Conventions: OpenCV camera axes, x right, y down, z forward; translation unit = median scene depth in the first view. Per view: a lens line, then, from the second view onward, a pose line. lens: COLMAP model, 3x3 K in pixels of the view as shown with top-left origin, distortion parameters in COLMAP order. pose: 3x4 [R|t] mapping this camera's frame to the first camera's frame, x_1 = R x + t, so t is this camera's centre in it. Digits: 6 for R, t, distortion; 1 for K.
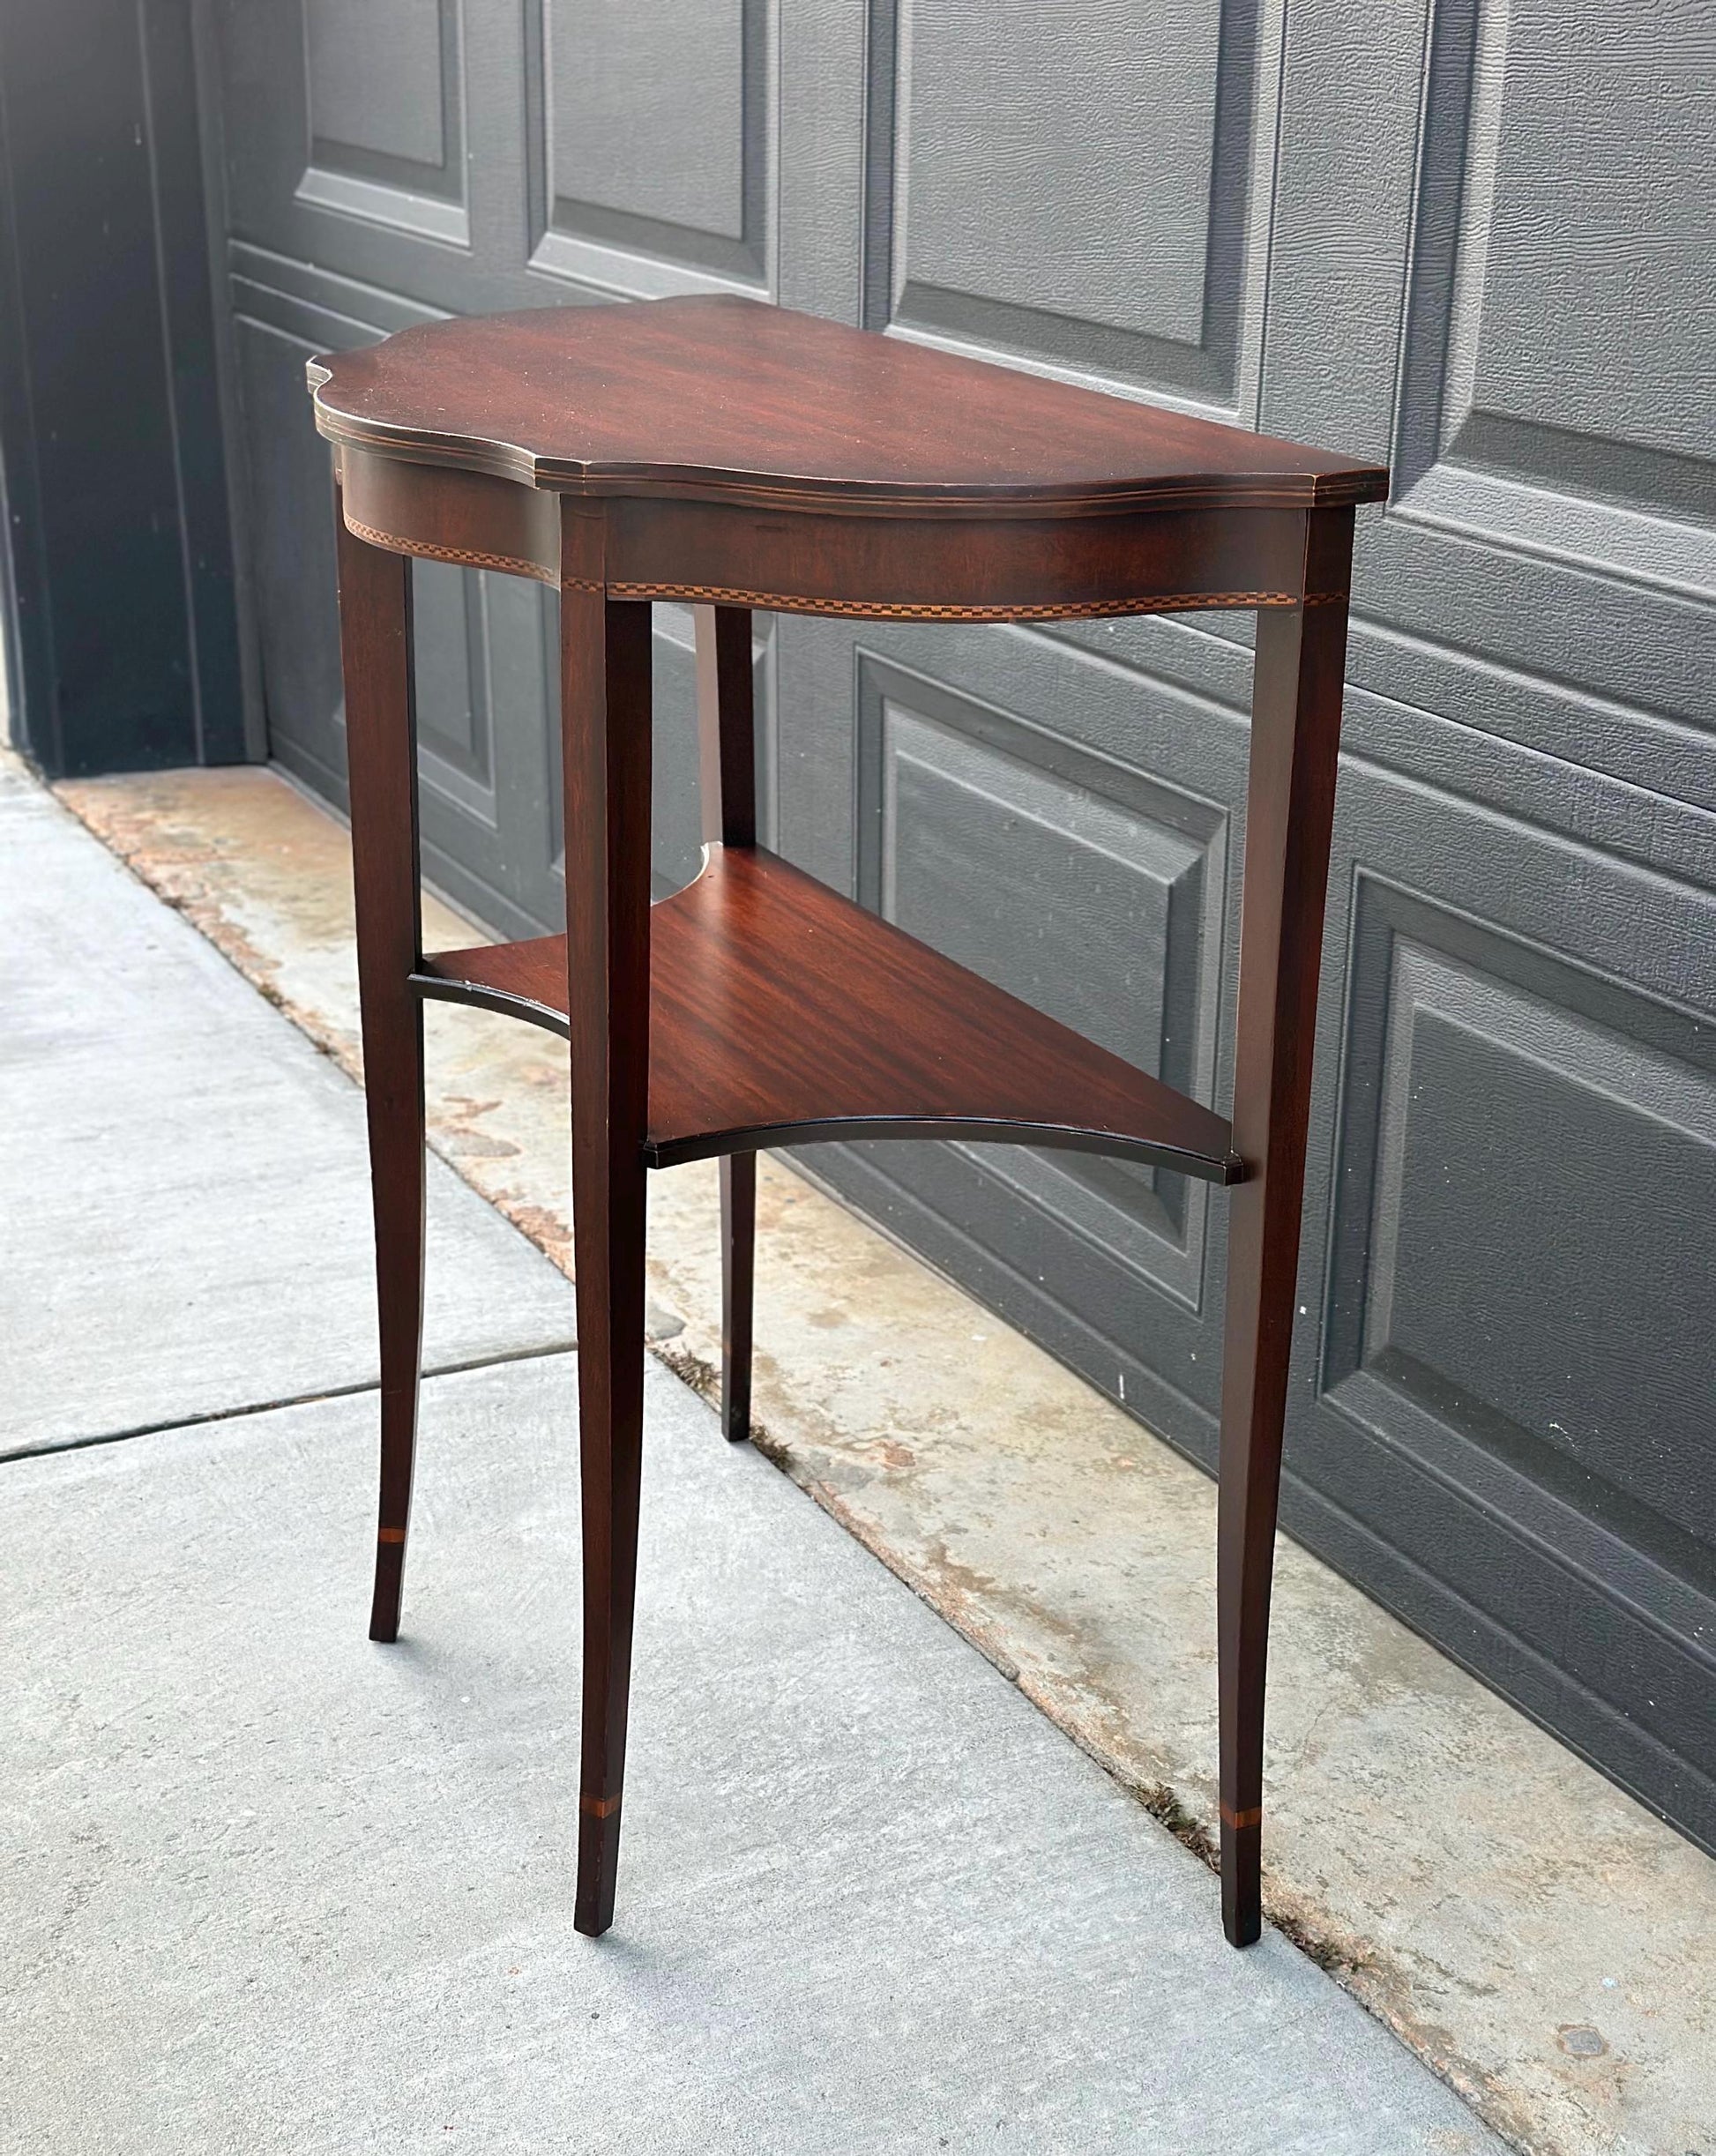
lens RADIAL K [[3295.2, 0, 854.6], [0, 3295.2, 1181.5], [0, 0, 1]] dist [0.152206, -0.098029]
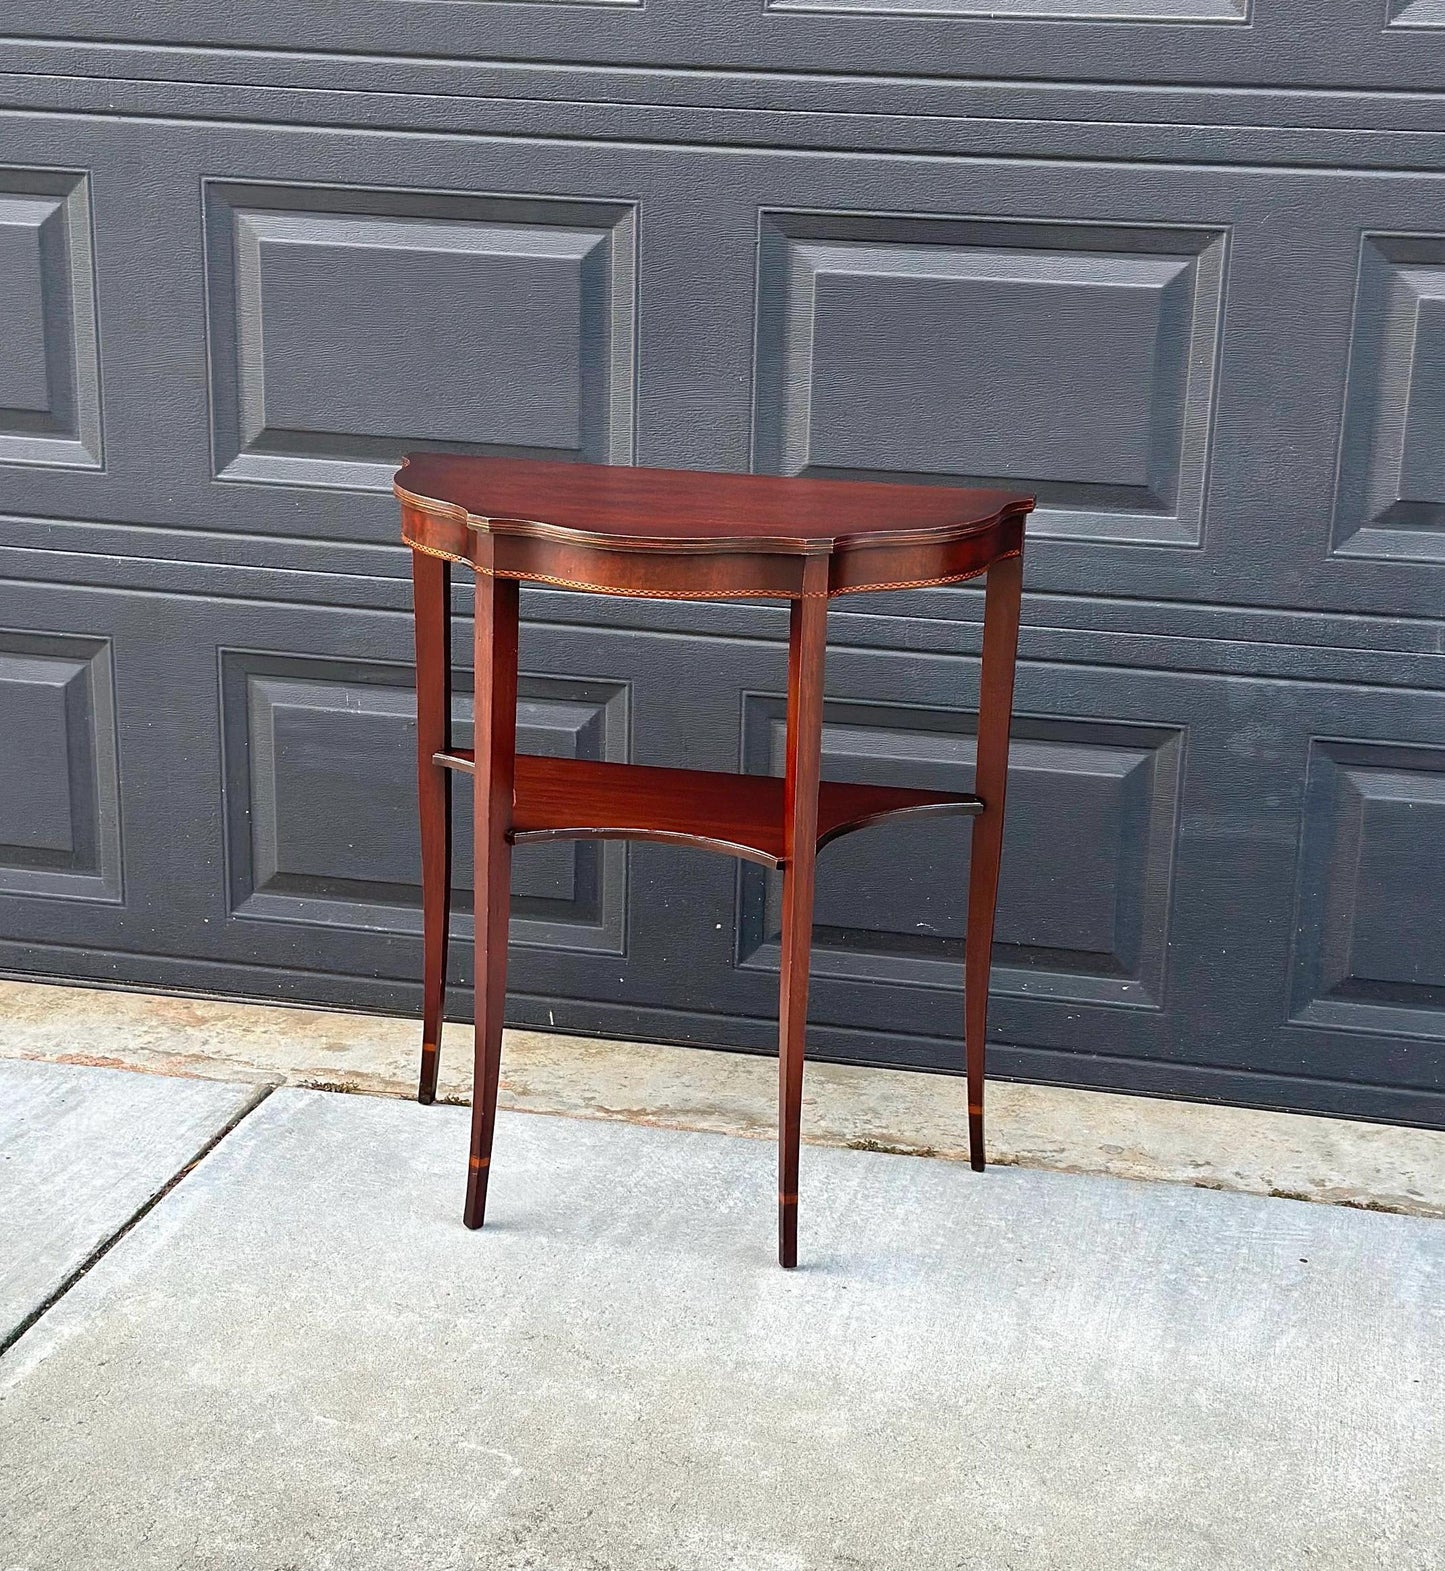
lens RADIAL K [[2858.2, 0, 728.3], [0, 2858.2, 879.3], [0, 0, 1]] dist [0.148621, -0.006268]
pose [[0.633222, -0.231430, 0.738559, -1.085611], [0.264009, 0.961602, 0.074966, -0.110960], [-0.727550, 0.147516, 0.670008, -0.126262]]
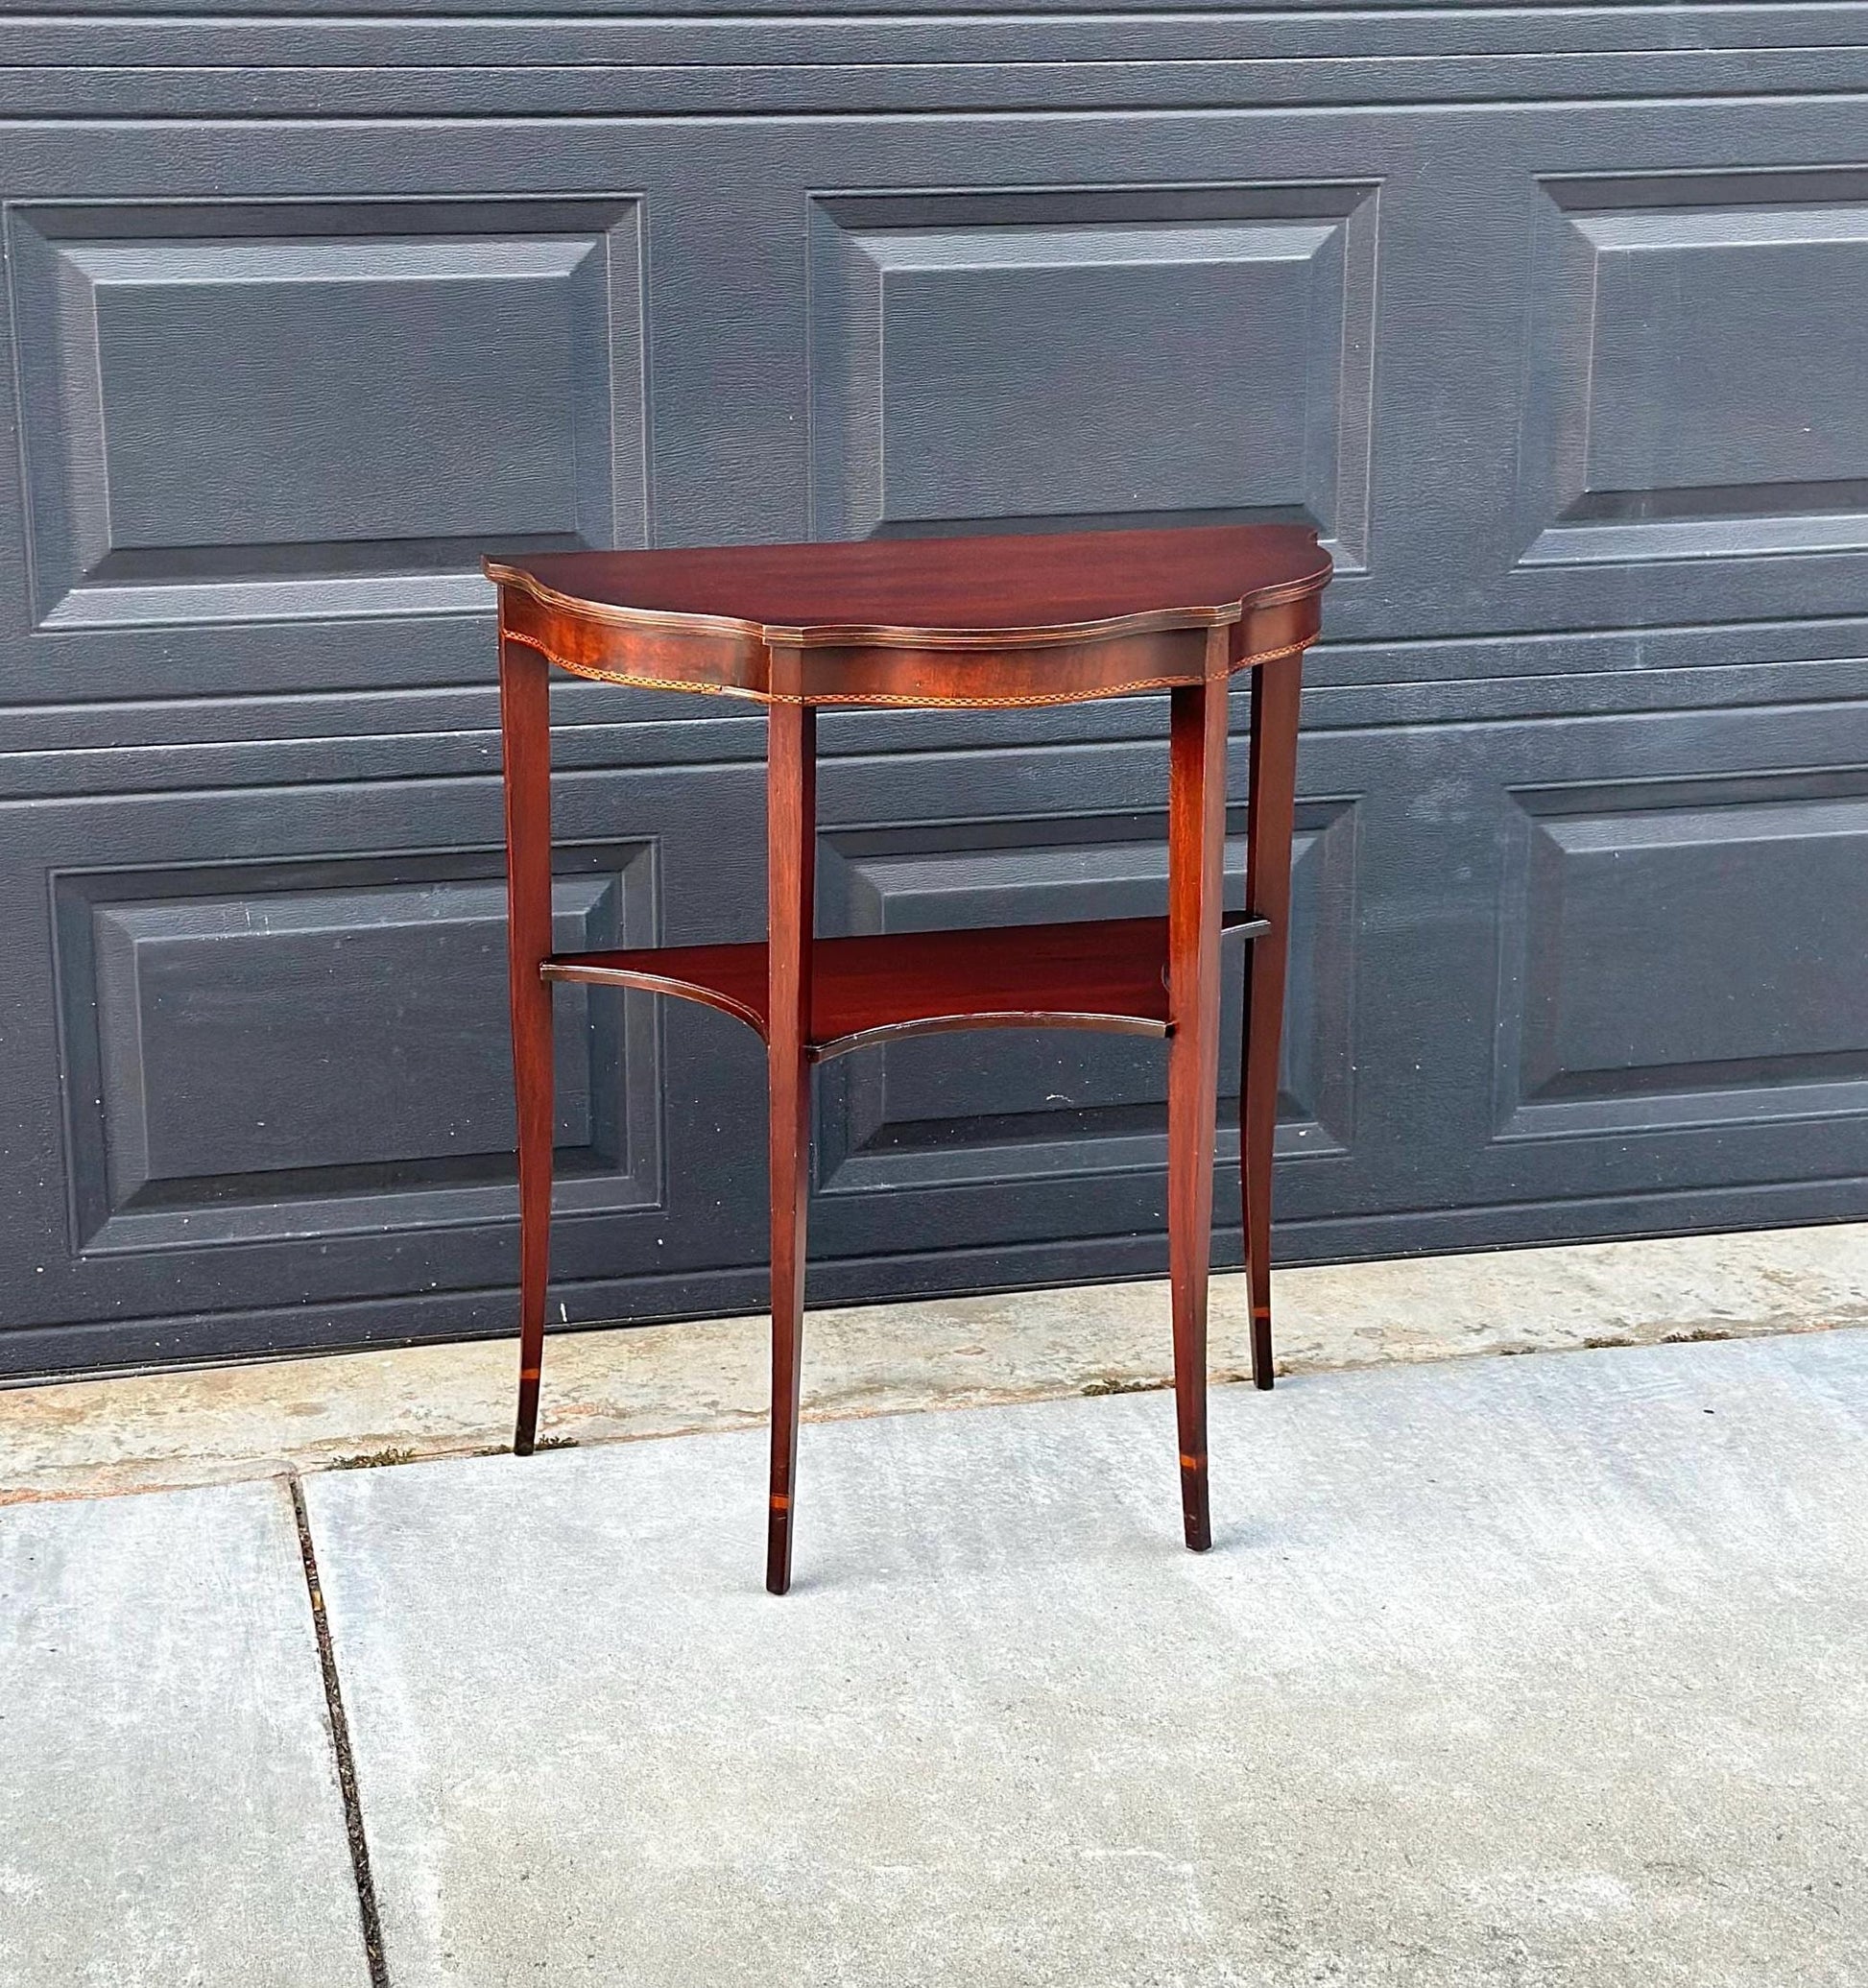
lens RADIAL K [[3882.0, 0, 928.4], [0, 3882.0, 942.7], [0, 0, 1]] dist [0.158778, -0.085009]
pose [[0.217246, -0.278133, 0.935653, -1.408471], [0.355784, 0.915168, 0.189435, -0.340669], [-0.908968, 0.291736, 0.297771, 0.414762]]
